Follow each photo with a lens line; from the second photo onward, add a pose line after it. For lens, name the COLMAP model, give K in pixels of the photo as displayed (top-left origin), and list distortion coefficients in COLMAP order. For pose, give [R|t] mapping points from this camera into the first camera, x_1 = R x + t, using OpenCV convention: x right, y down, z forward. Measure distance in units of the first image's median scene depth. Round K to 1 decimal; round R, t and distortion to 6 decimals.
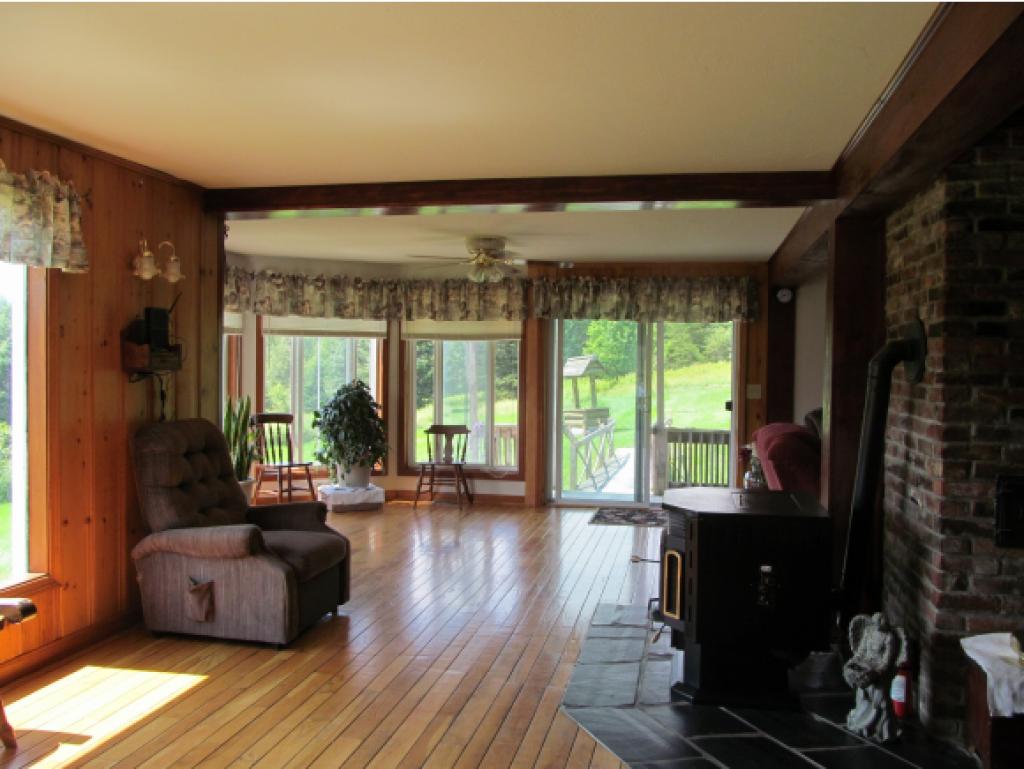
lens RADIAL K [[855.6, 0, 521.8], [0, 855.6, 379.2], [0, 0, 1]] dist [-0.057427, 0.051500]
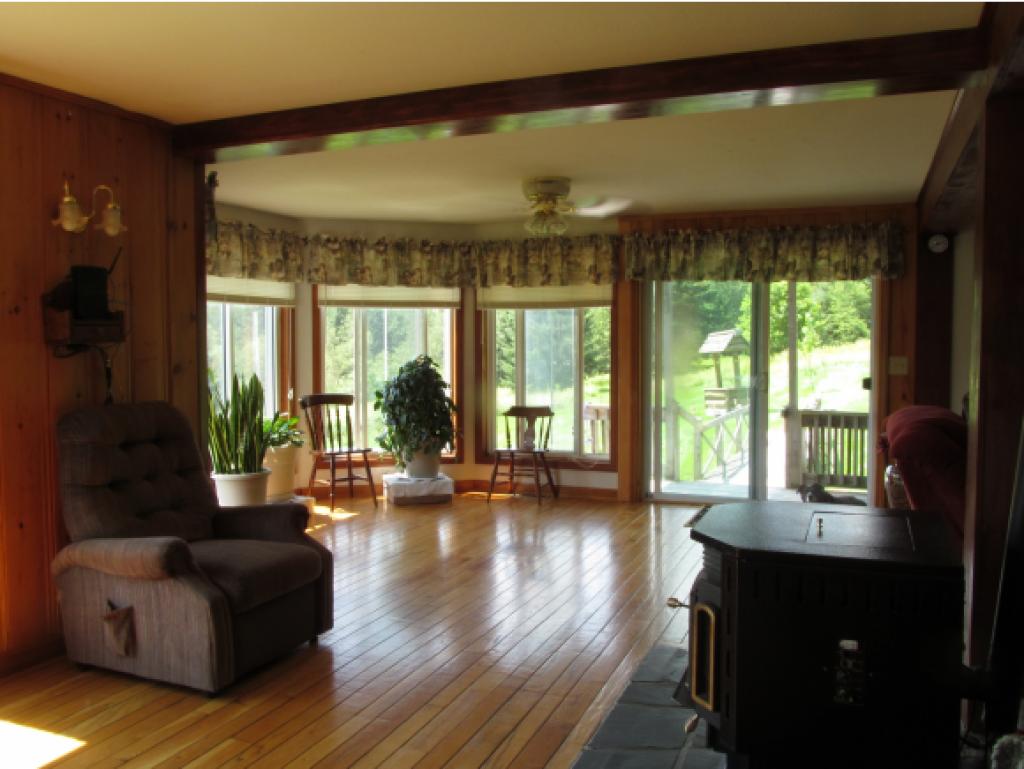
lens RADIAL K [[857.5, 0, 521.4], [0, 857.5, 382.9], [0, 0, 1]] dist [-0.050598, 0.012638]
pose [[0.982926, -0.003455, -0.183969, 0.071270], [0.008850, 0.999554, 0.028516, 0.004695], [0.183789, -0.029657, 0.982518, 0.149744]]
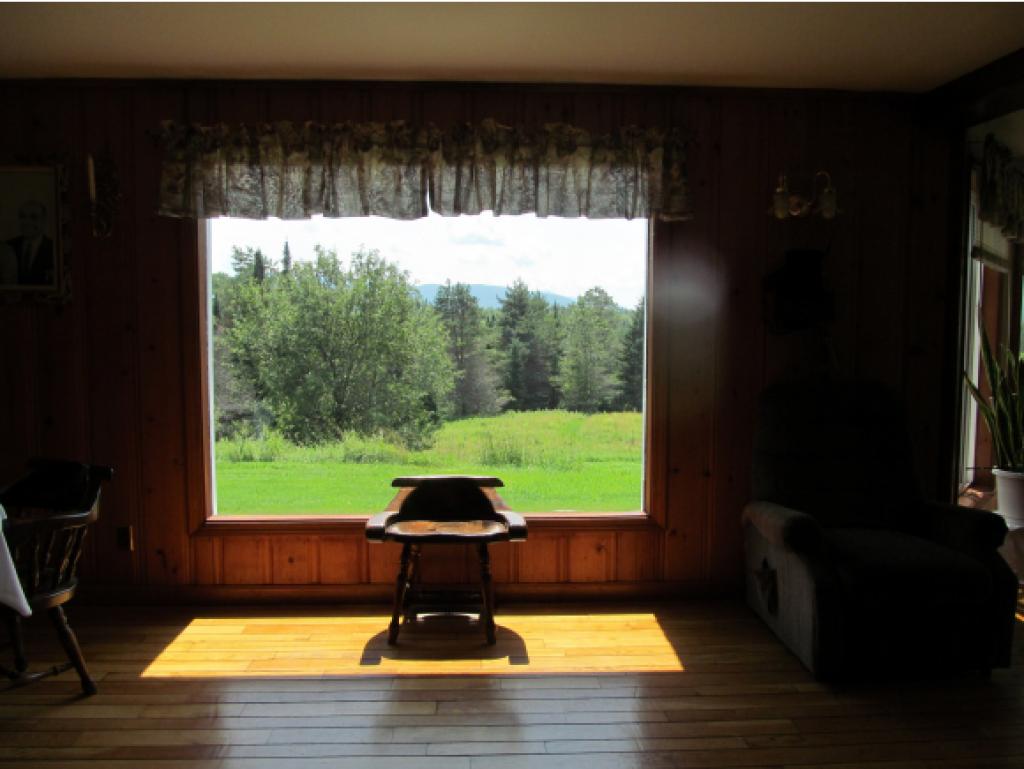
lens RADIAL K [[852.0, 0, 515.7], [0, 852.0, 376.9], [0, 0, 1]] dist [-0.056125, 0.020914]
pose [[0.268037, 0.059702, -0.961557, 0.185413], [-0.023548, 0.998186, 0.055412, 0.002927], [0.963121, 0.007790, 0.268957, 0.265737]]
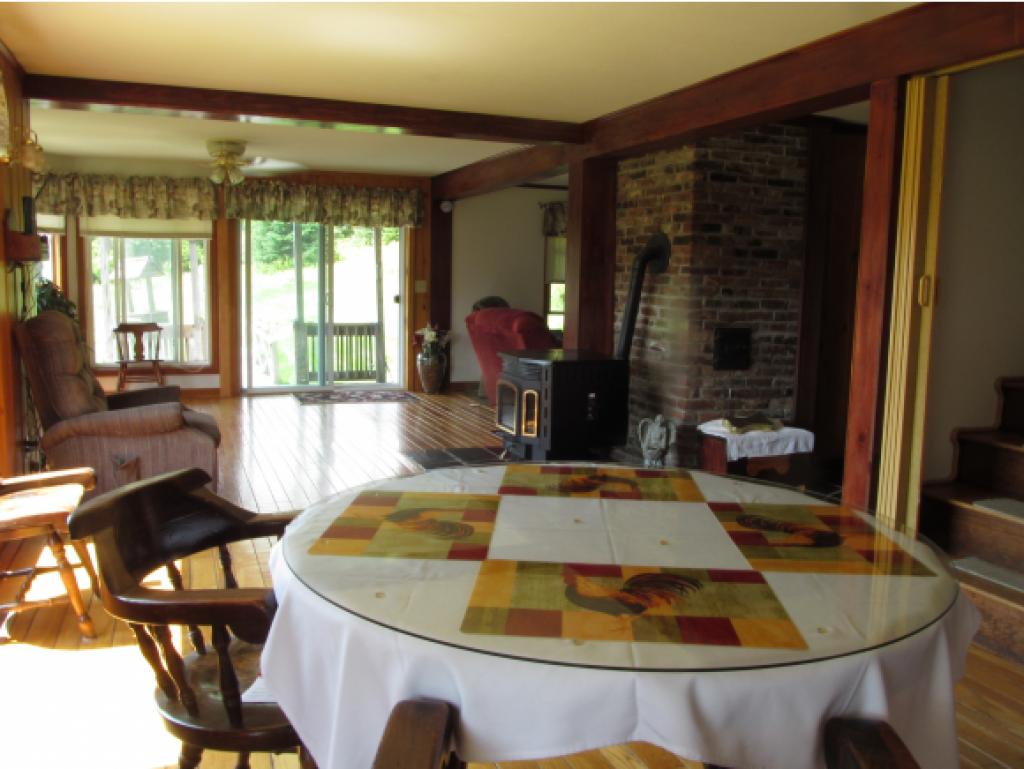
lens RADIAL K [[852.0, 0, 515.7], [0, 852.0, 376.9], [0, 0, 1]] dist [-0.056125, 0.020914]
pose [[0.836731, -0.062849, 0.543996, -0.275539], [0.002720, 0.993857, 0.110639, 0.008711], [-0.547608, -0.091095, 0.831761, -0.079803]]
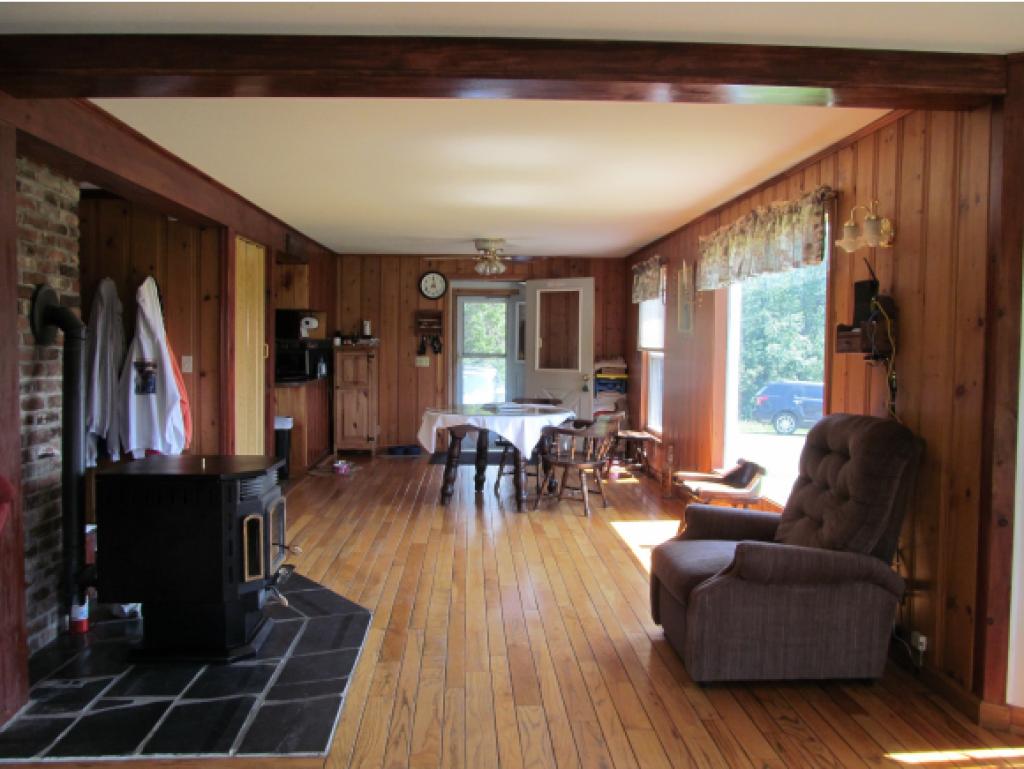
lens RADIAL K [[852.0, 0, 515.7], [0, 852.0, 376.9], [0, 0, 1]] dist [-0.056125, 0.020914]
pose [[-0.968110, -0.012218, -0.250227, 0.068786], [-0.027183, 0.998036, 0.056439, -0.014154], [0.249046, 0.061441, -0.966541, 0.961828]]
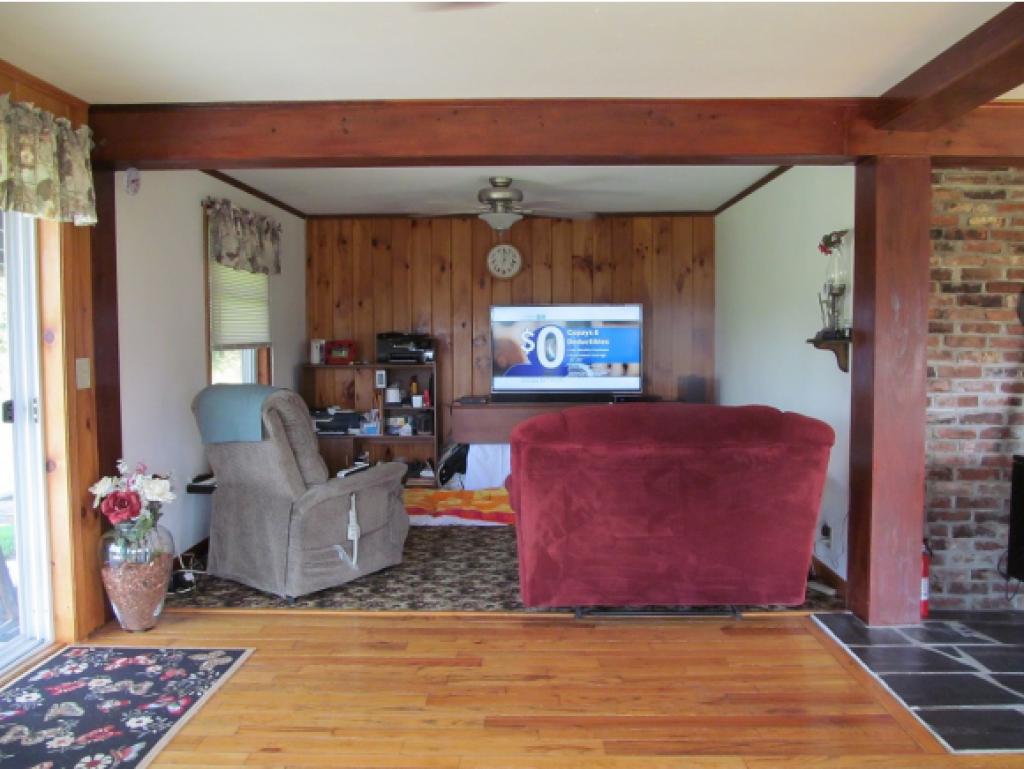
lens RADIAL K [[835.7, 0, 512.0], [0, 835.7, 384.5], [0, 0, 1]] dist [-0.047984, 0.005130]
pose [[-0.176102, -0.074503, 0.981548, -0.221880], [0.011854, 0.996899, 0.077795, -0.010688], [-0.984300, 0.025335, -0.174673, 0.843917]]
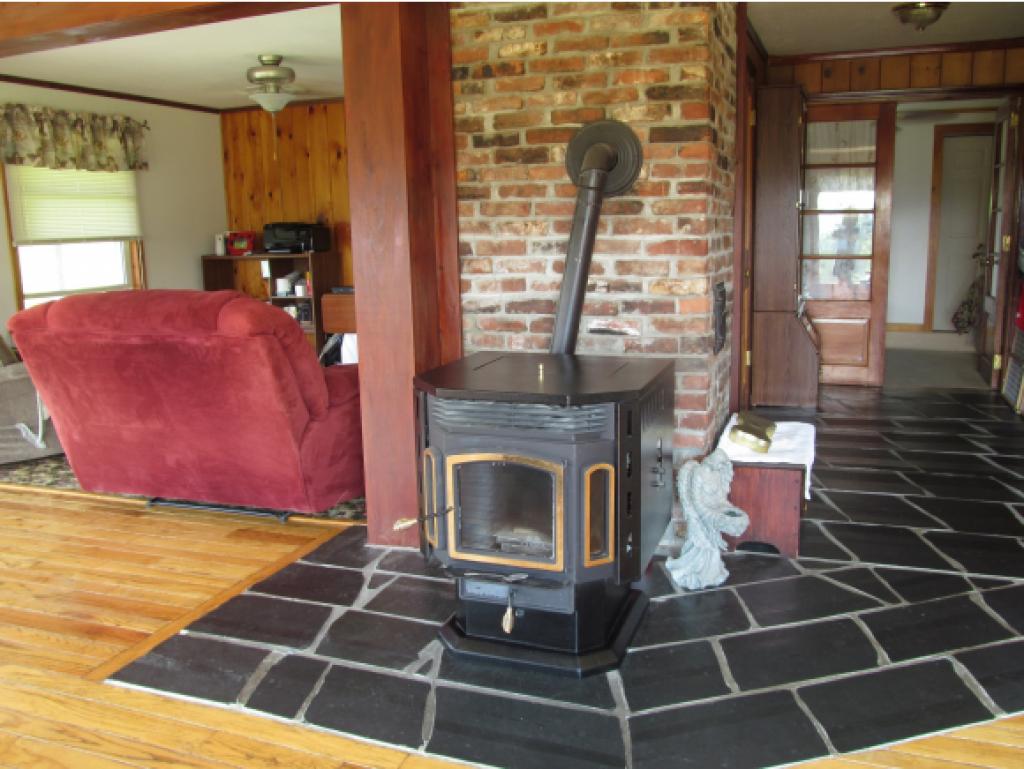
lens RADIAL K [[844.2, 0, 514.9], [0, 844.2, 376.8], [0, 0, 1]] dist [-0.052679, -0.002155]
pose [[0.152923, -0.187629, 0.970263, -0.185267], [0.044226, 0.982126, 0.182953, 0.010536], [-0.987248, 0.014933, 0.158488, 0.424243]]
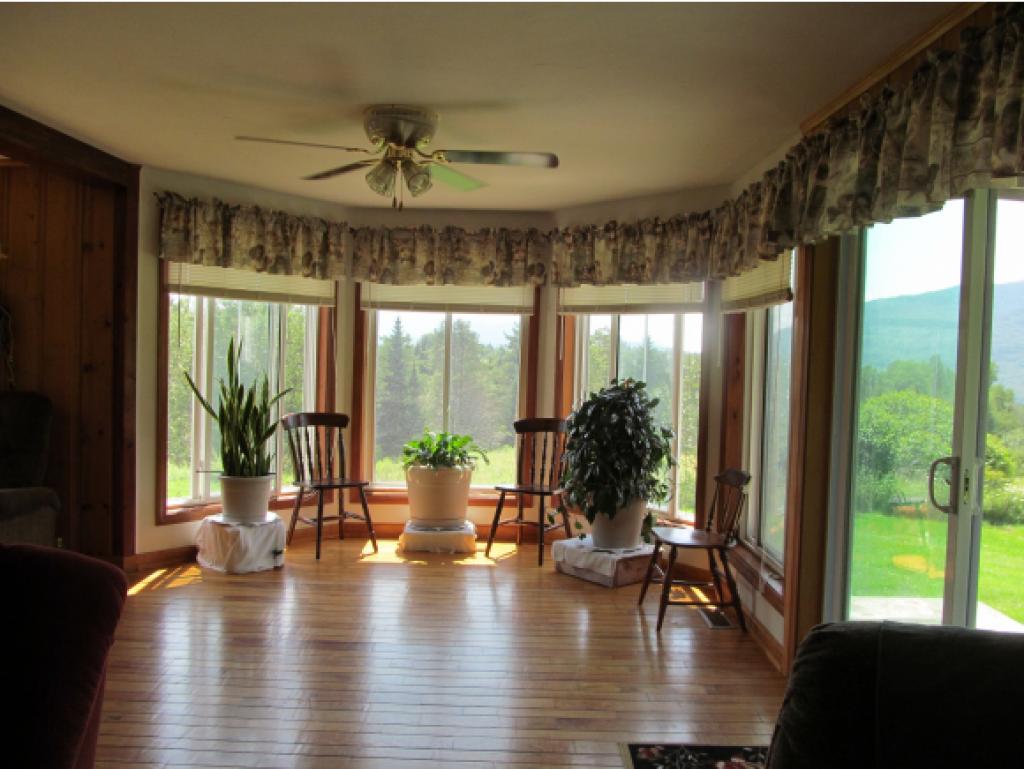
lens RADIAL K [[838.7, 0, 512.0], [0, 838.7, 384.5], [0, 0, 1]] dist [-0.178428, 0.003335]
pose [[0.203110, 0.032946, -0.978601, 0.396030], [-0.047955, 0.998569, 0.023665, -0.007184], [0.977981, 0.042123, 0.204400, 0.813670]]
